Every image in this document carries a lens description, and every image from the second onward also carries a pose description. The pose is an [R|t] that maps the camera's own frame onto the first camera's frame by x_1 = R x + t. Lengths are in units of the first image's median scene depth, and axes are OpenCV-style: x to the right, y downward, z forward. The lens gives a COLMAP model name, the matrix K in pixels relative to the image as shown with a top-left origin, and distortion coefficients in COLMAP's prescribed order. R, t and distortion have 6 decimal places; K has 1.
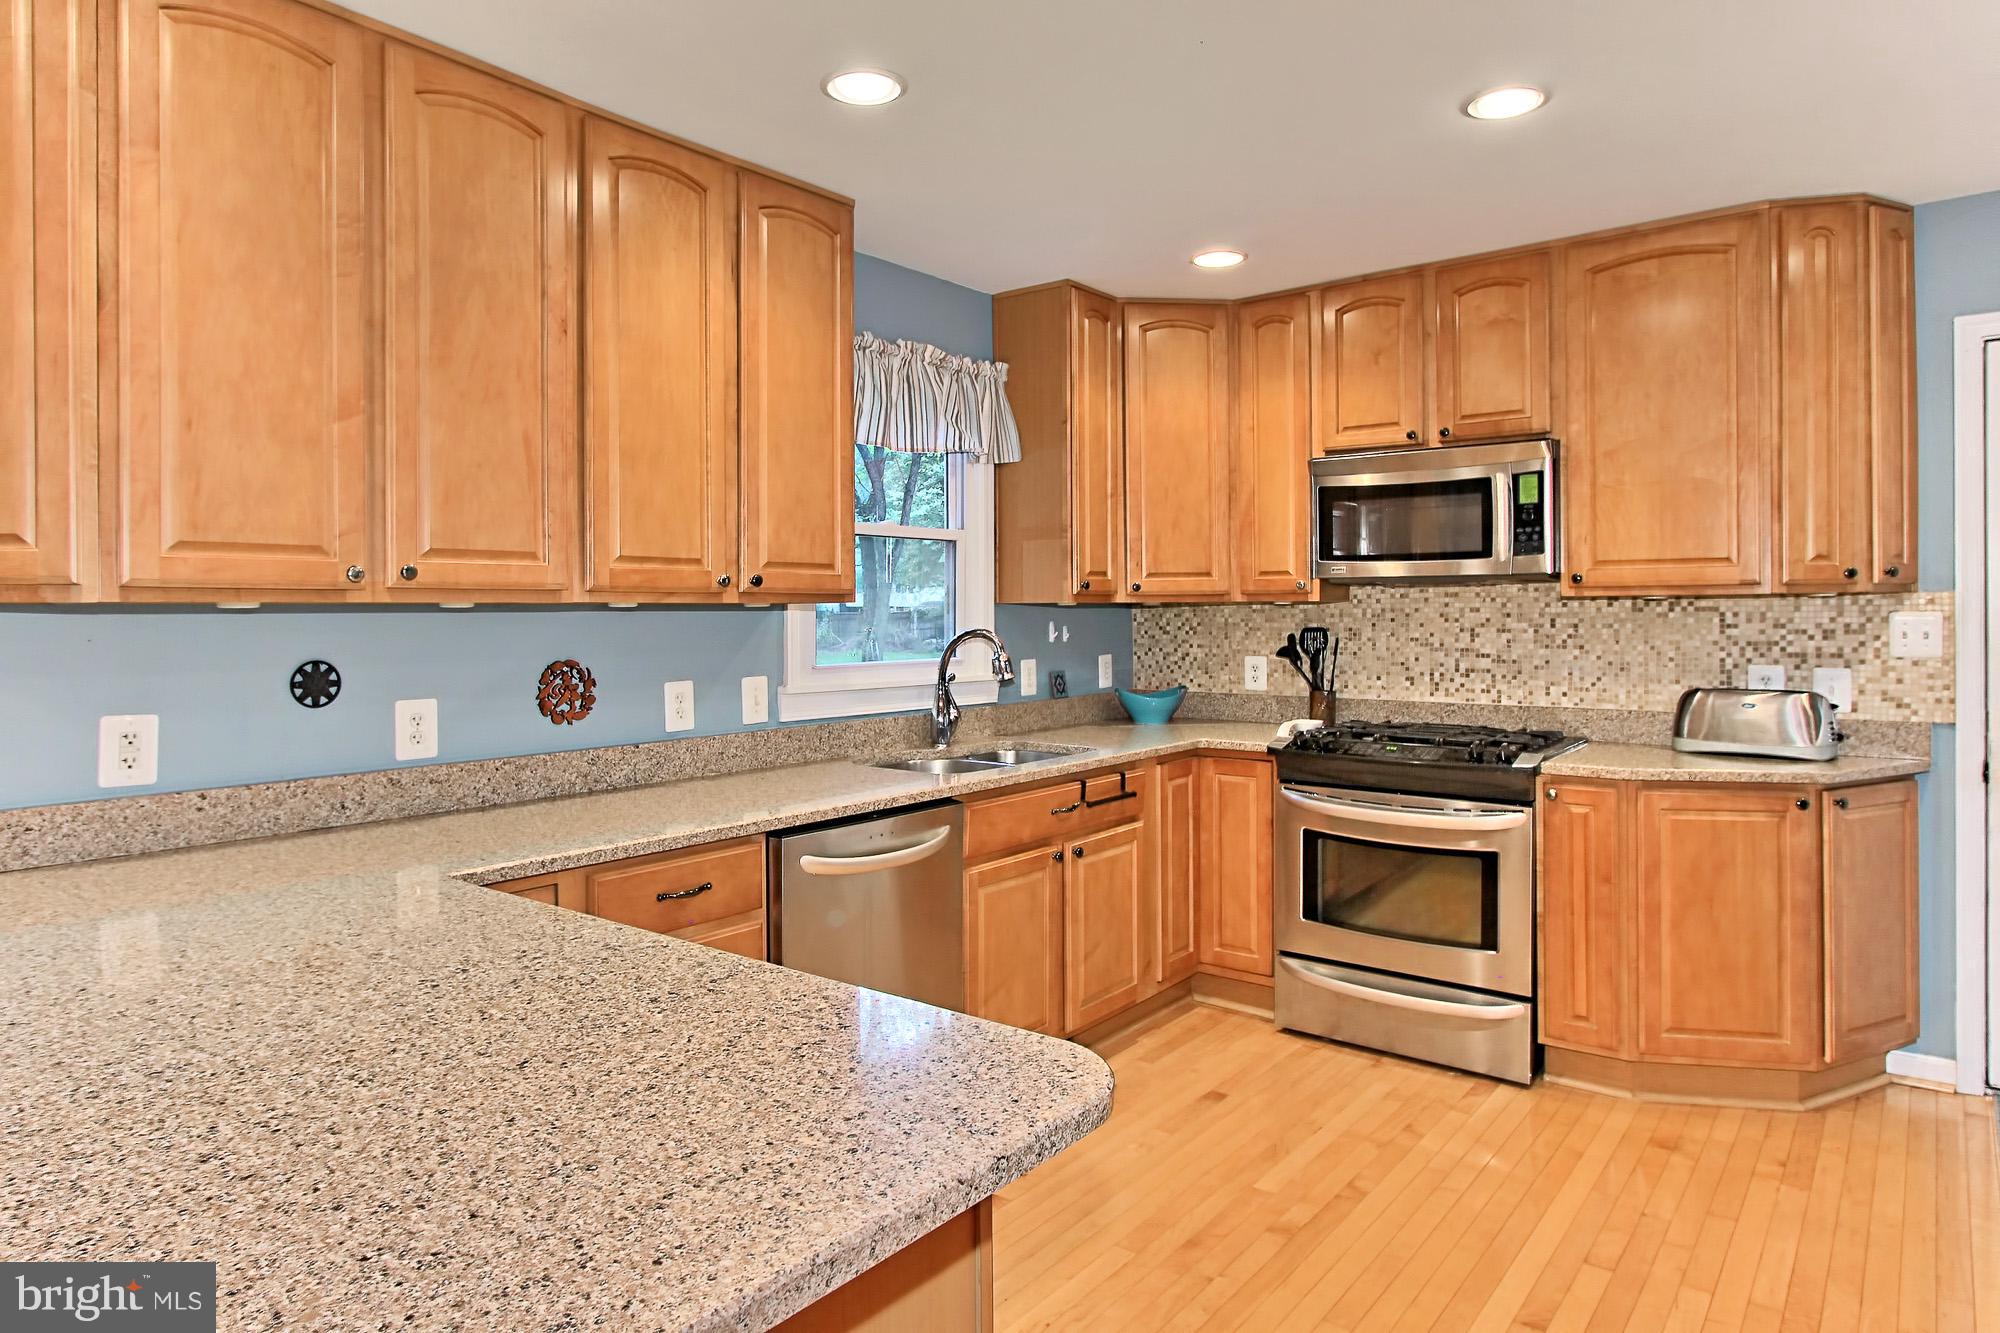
lens RADIAL K [[1181.9, 0, 964.1], [0, 1181.9, 609.8], [0, 0, 1]] dist [-0.007983, 0.001966]
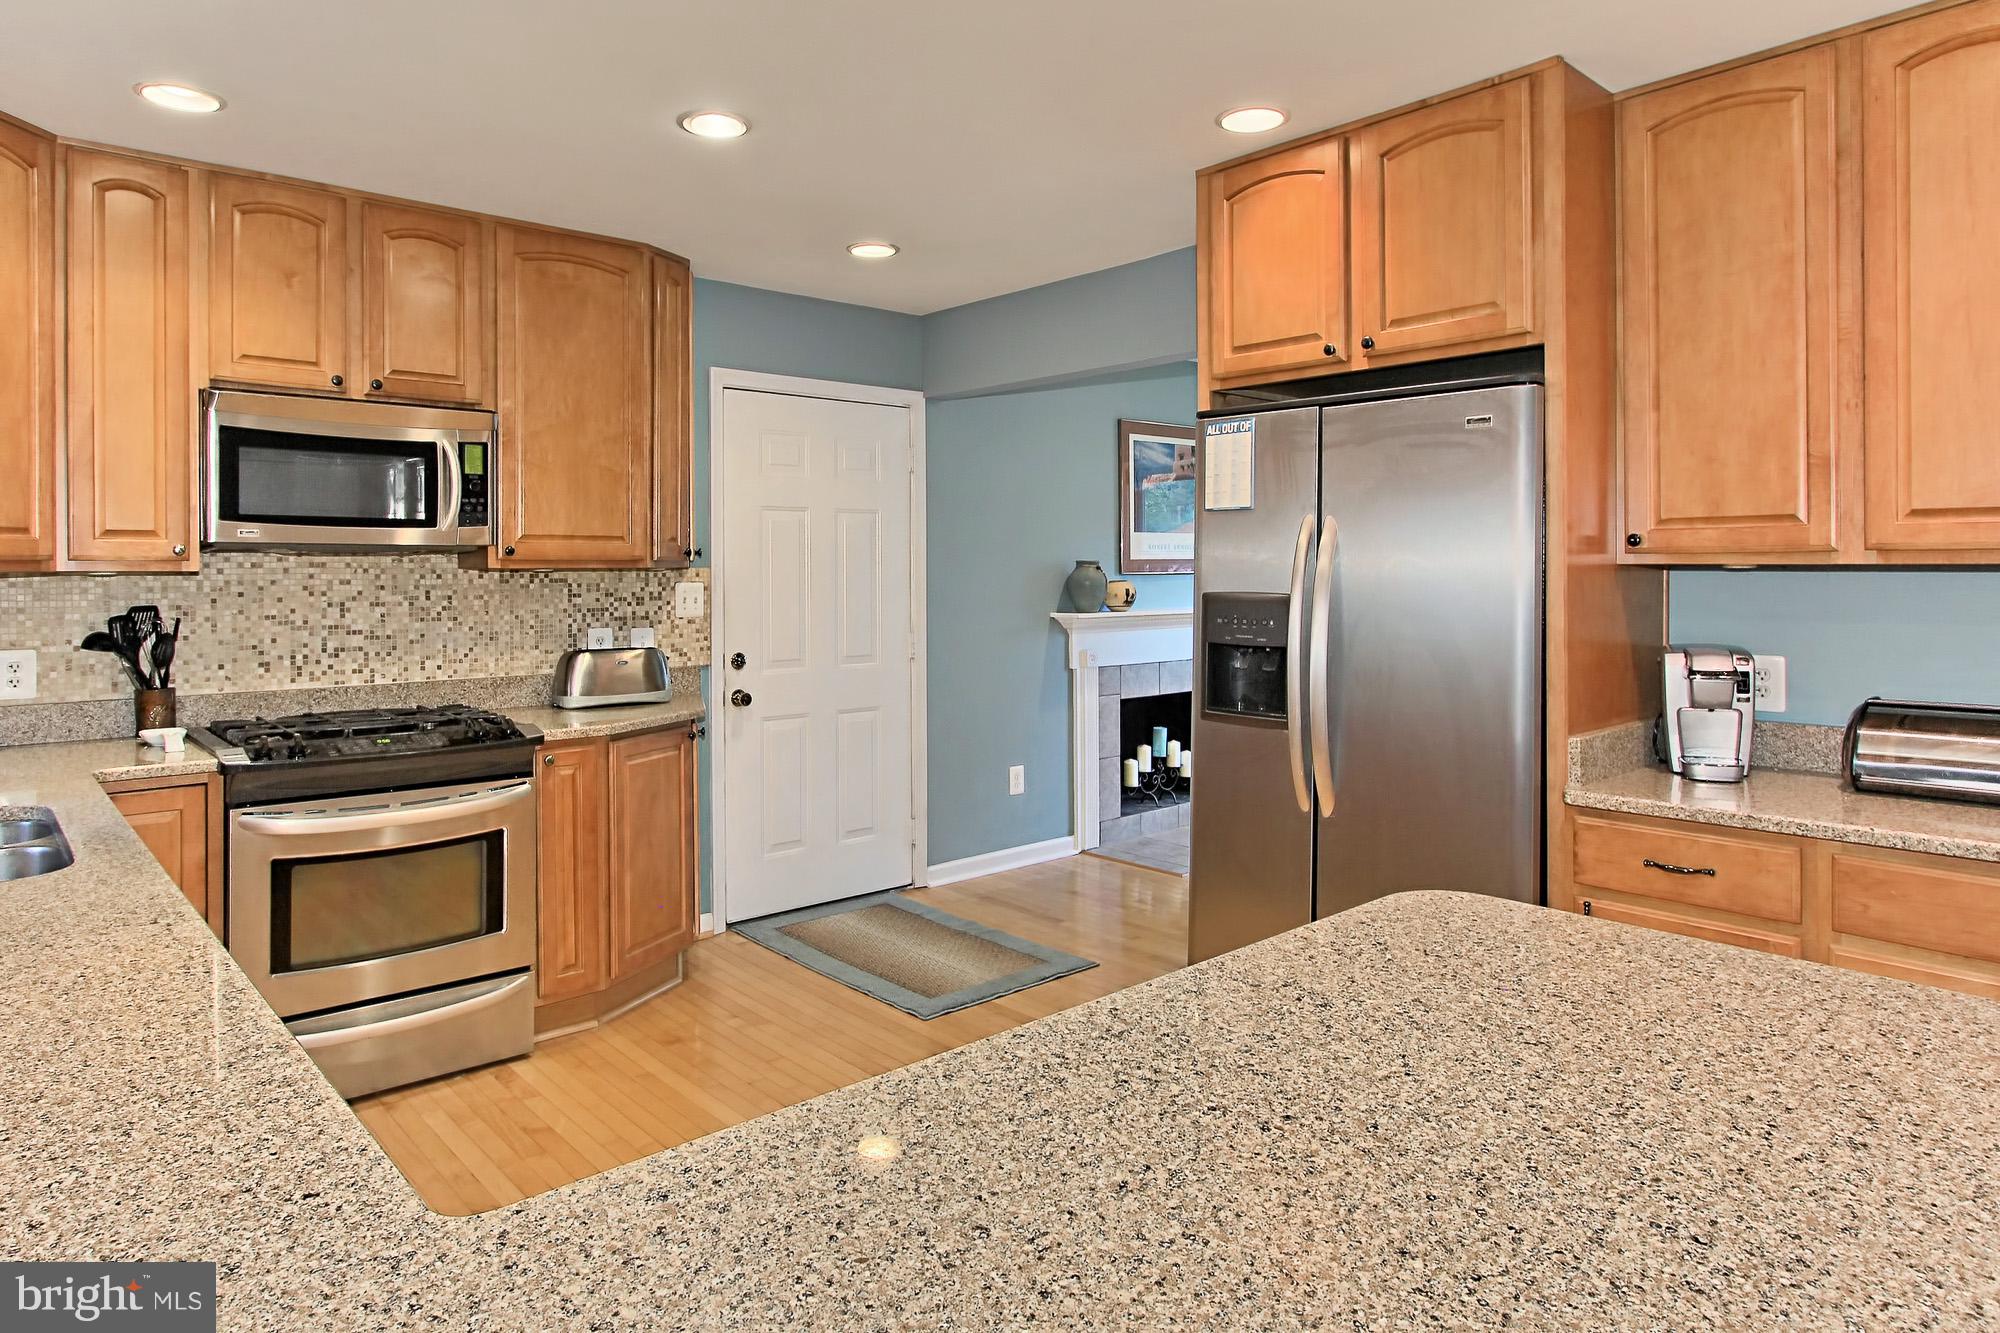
lens RADIAL K [[1215.0, 0, 1015.8], [0, 1215.0, 568.2], [0, 0, 1]] dist [-0.004140, 0.000051]
pose [[0.152319, 0.008516, 0.988295, -0.463561], [0.001802, 0.999959, -0.008894, -0.001584], [-0.988330, 0.003136, 0.152298, 0.407056]]
